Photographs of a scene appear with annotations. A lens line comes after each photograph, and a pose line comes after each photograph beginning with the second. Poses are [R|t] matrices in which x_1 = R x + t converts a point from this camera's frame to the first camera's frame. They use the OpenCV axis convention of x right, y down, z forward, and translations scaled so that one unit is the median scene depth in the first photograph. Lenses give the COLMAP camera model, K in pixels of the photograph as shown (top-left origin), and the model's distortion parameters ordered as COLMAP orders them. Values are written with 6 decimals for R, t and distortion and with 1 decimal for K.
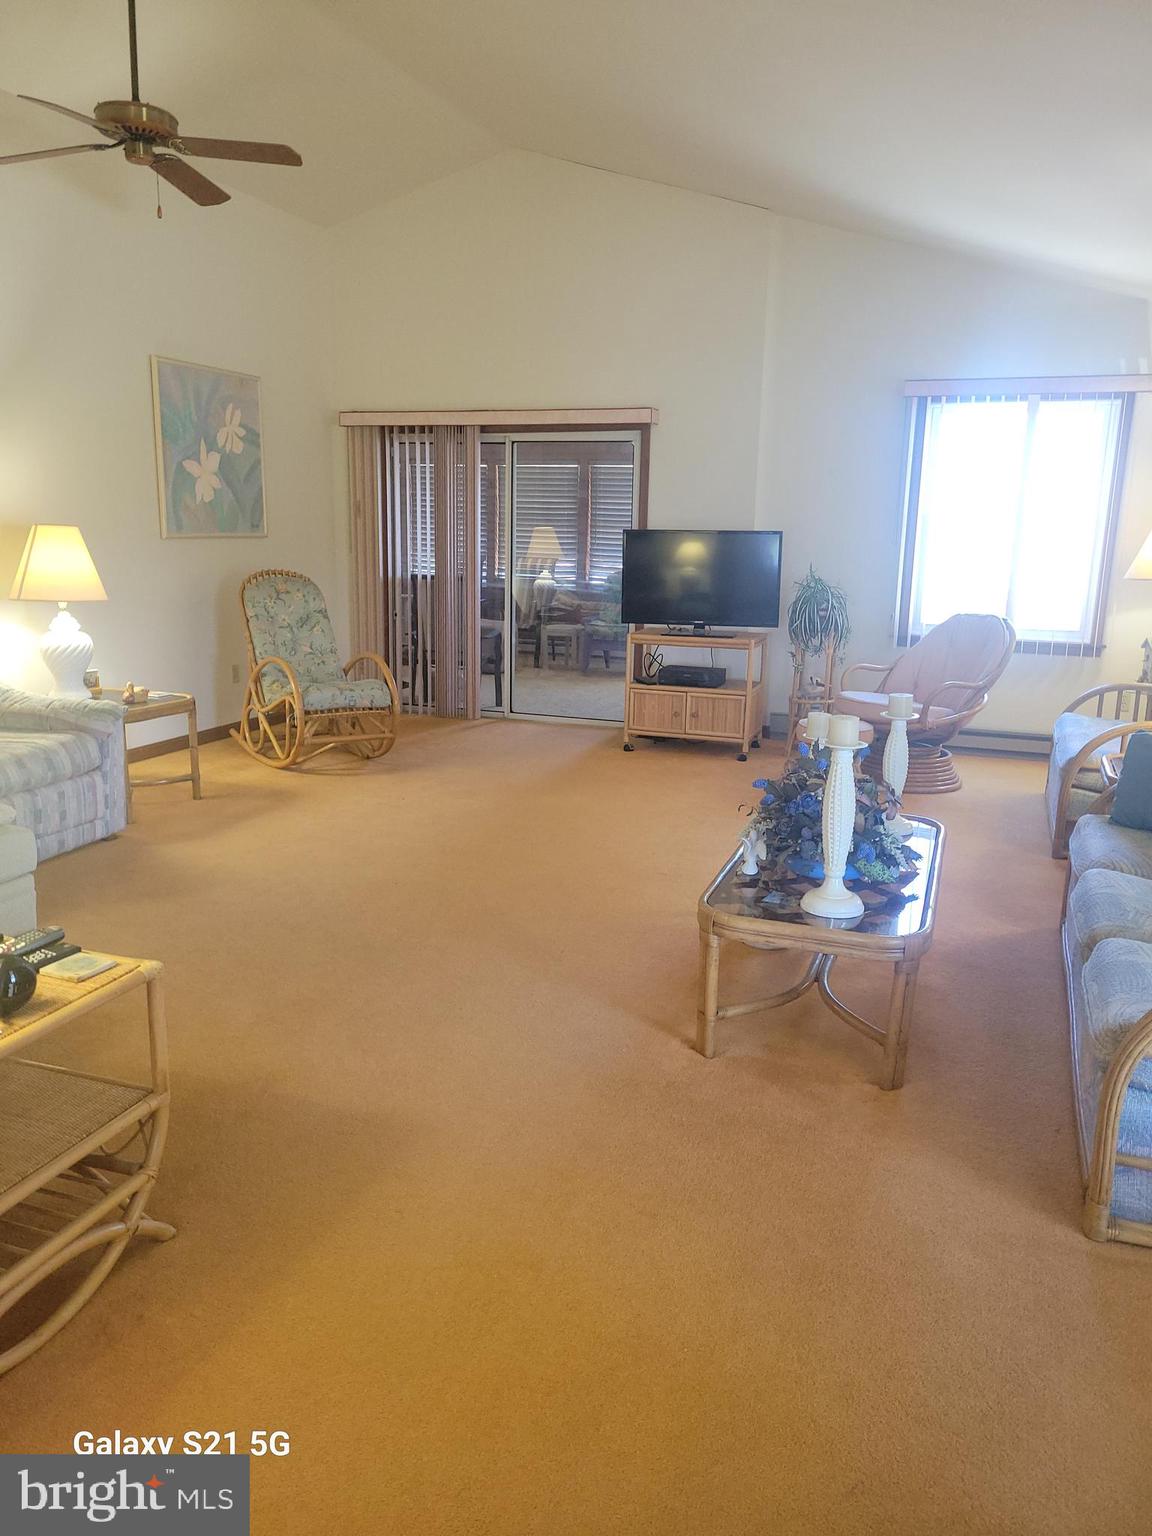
lens RADIAL K [[1150.7, 0, 576.0], [0, 1150.7, 768.0], [0, 0, 1]] dist [0.056140, -0.049878]
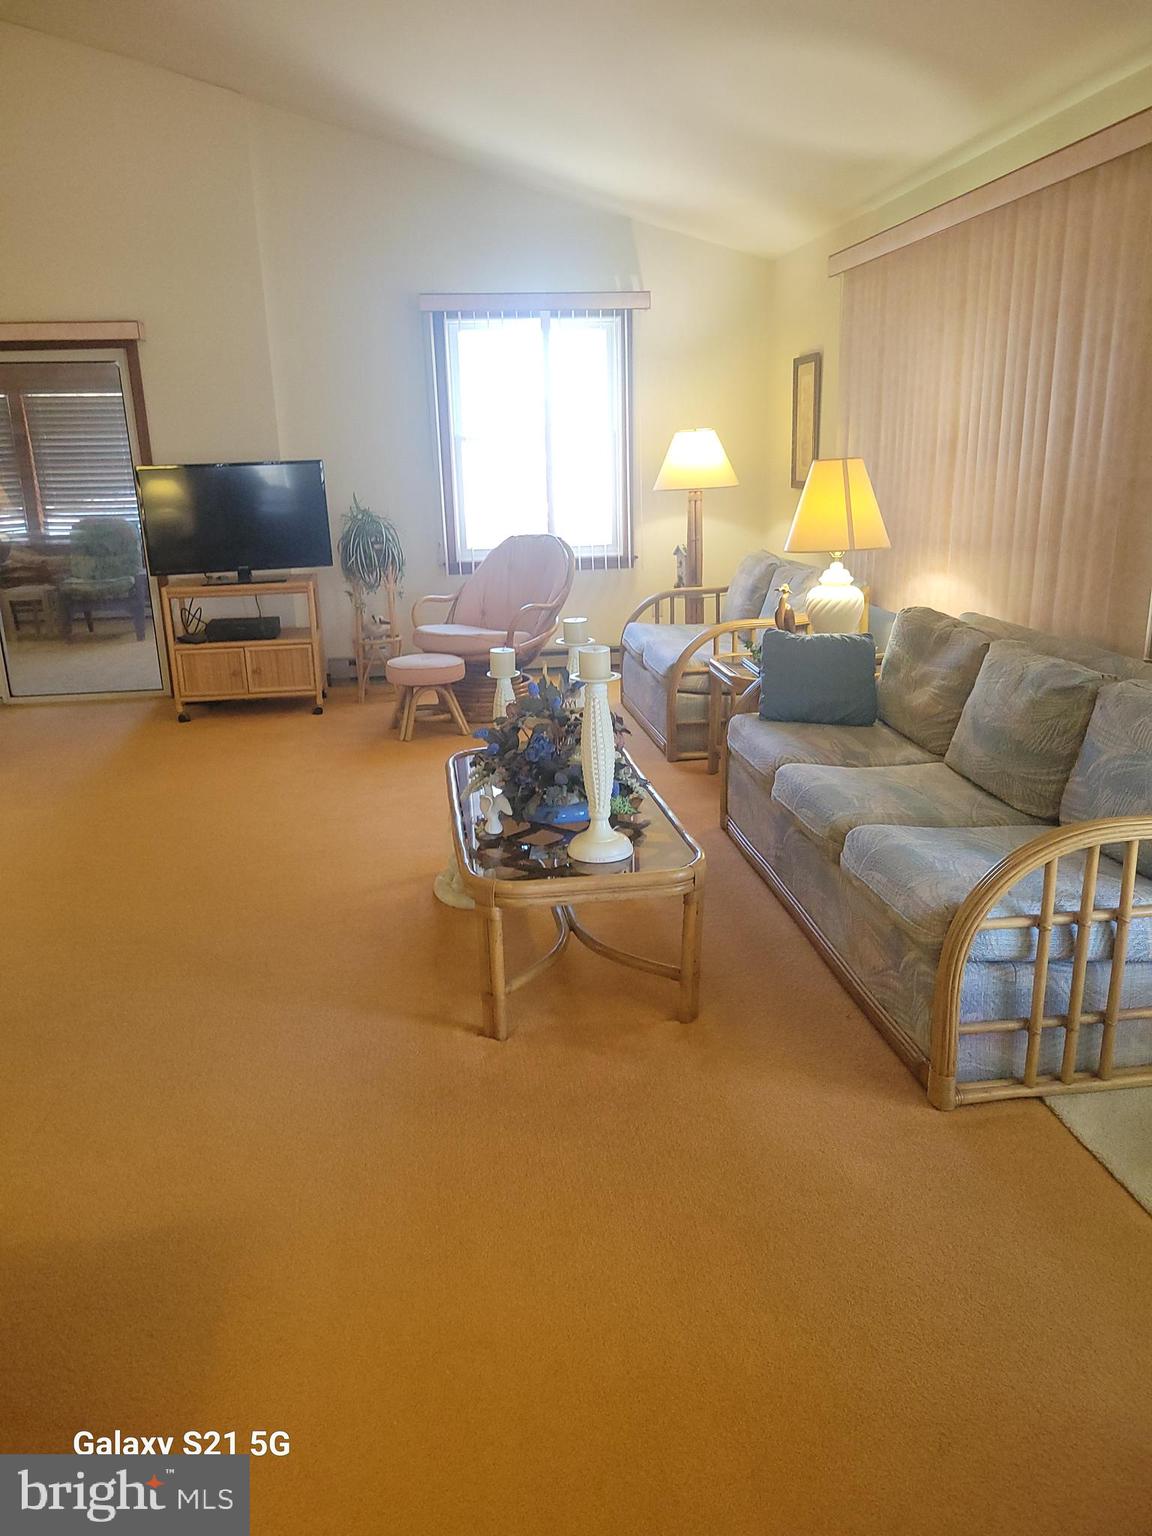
lens RADIAL K [[1163.1, 0, 576.9], [0, 1163.1, 783.3], [0, 0, 1]] dist [0.034014, 0.000972]
pose [[0.883073, -0.172226, 0.436486, -0.092363], [0.143718, 0.984774, 0.097805, -0.013614], [-0.446685, -0.023639, 0.894379, 0.073420]]
